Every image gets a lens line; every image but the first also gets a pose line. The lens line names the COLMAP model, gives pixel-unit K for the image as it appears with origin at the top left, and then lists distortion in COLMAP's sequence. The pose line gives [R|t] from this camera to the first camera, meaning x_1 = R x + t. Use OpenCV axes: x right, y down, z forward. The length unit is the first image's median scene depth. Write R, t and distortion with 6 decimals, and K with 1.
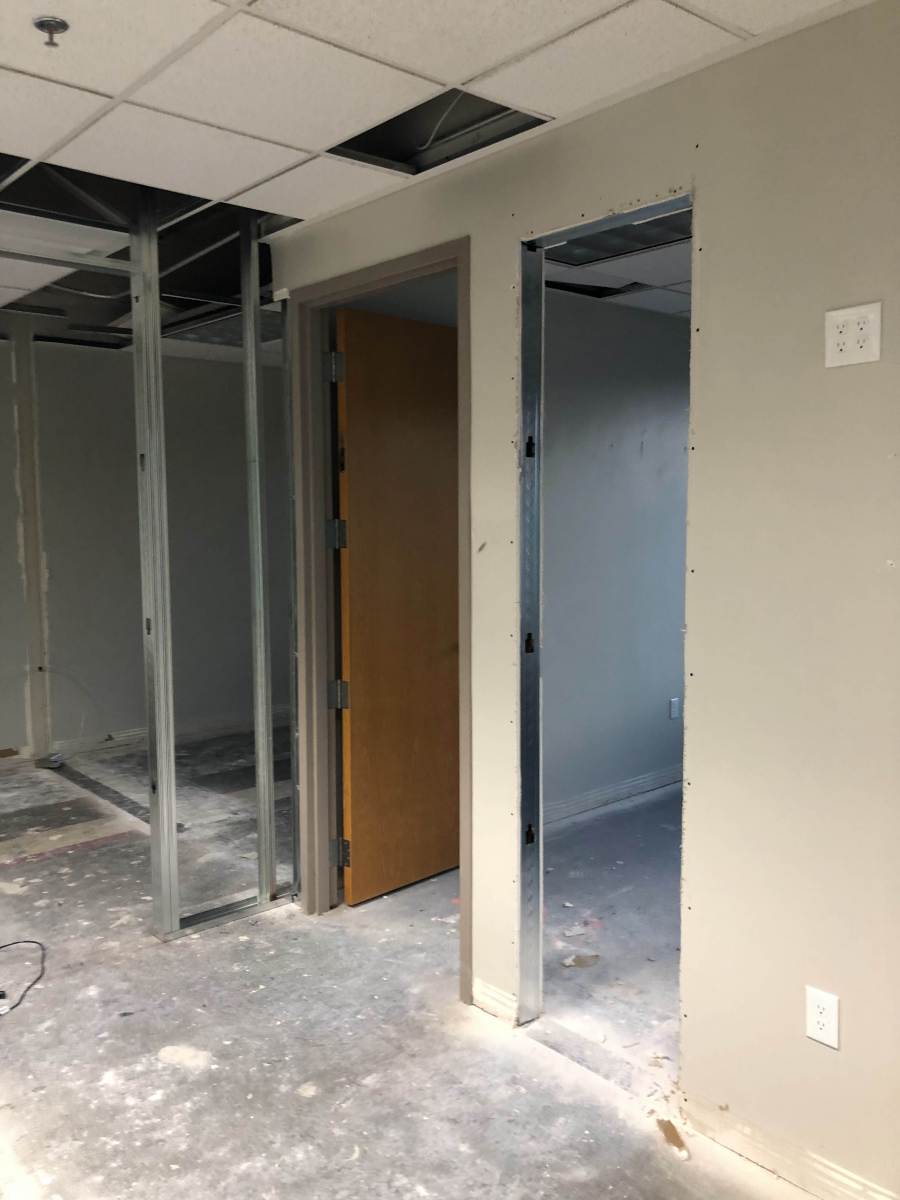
lens RADIAL K [[975.7, 0, 425.7], [0, 975.7, 598.0], [0, 0, 1]] dist [0.023276, 0.005183]
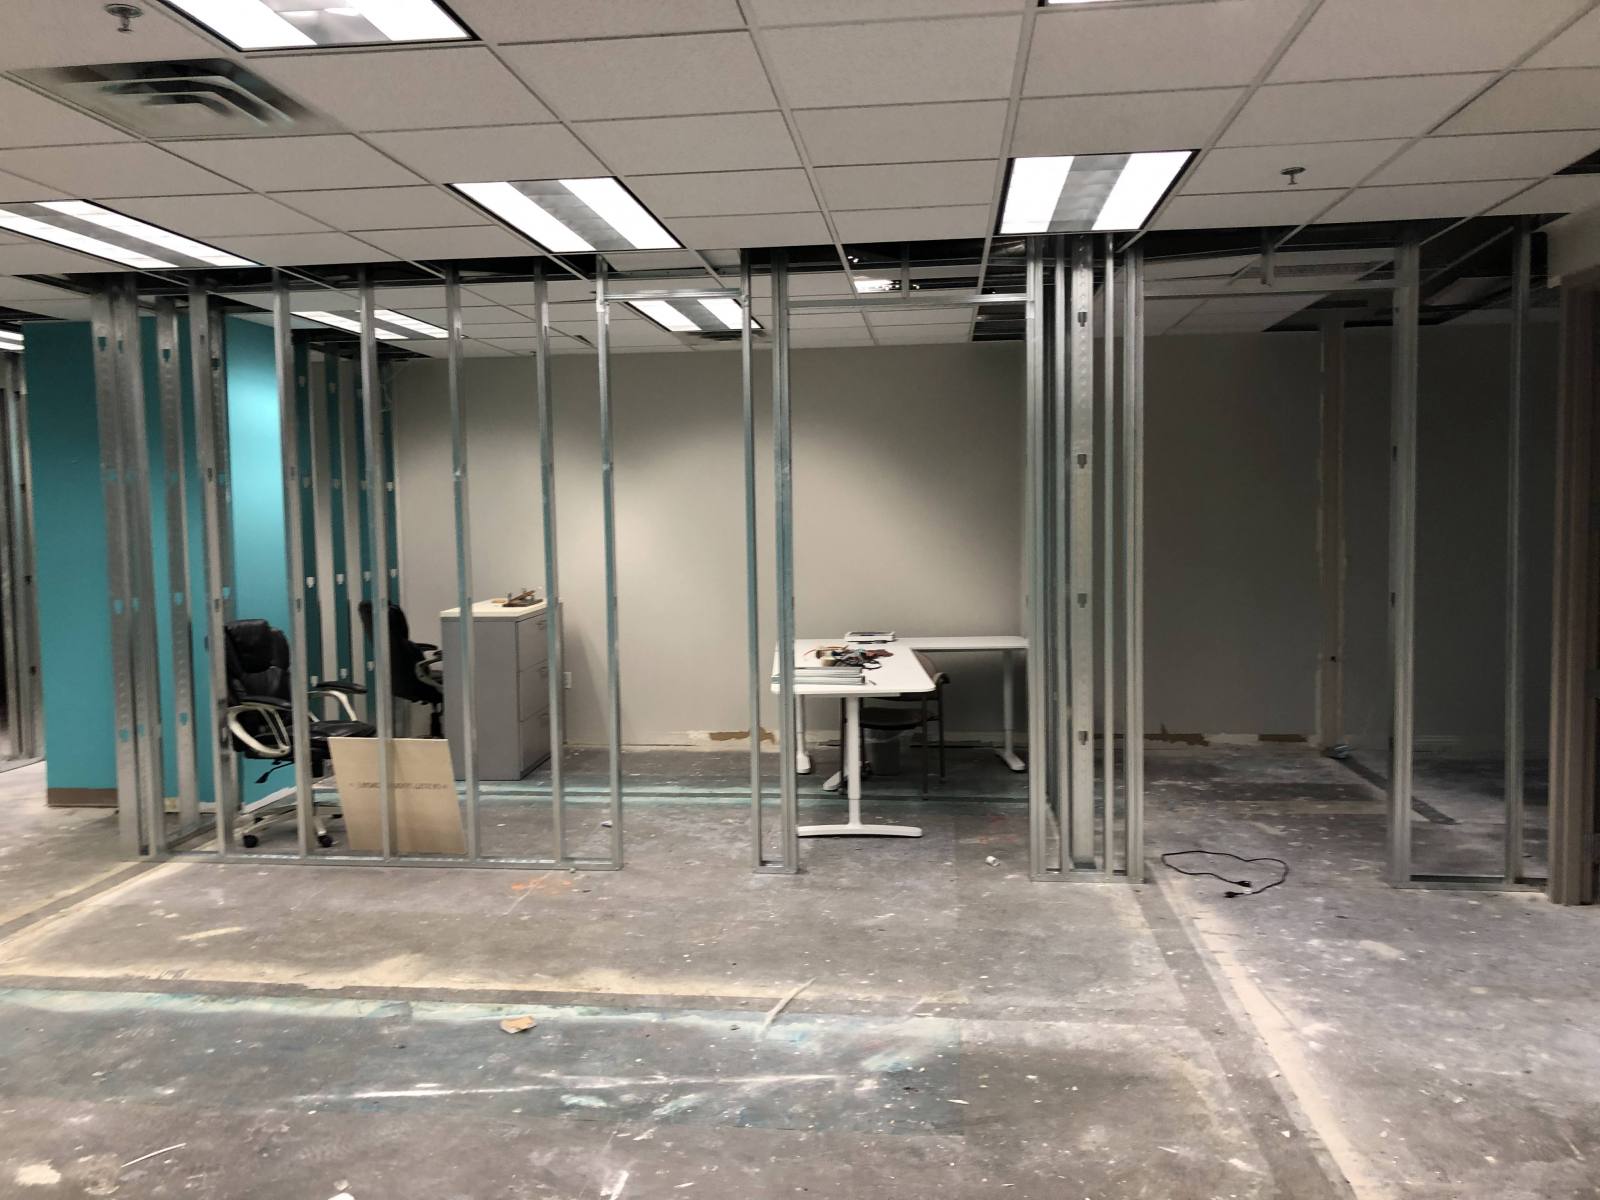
lens RADIAL K [[1300.9, 0, 792.4], [0, 1300.9, 571.8], [0, 0, 1]] dist [0.023276, 0.005183]
pose [[0.680938, 0.030423, -0.731709, 0.339097], [-0.054744, 0.998456, -0.009432, 0.046729], [0.730292, 0.046479, 0.681552, -0.514677]]
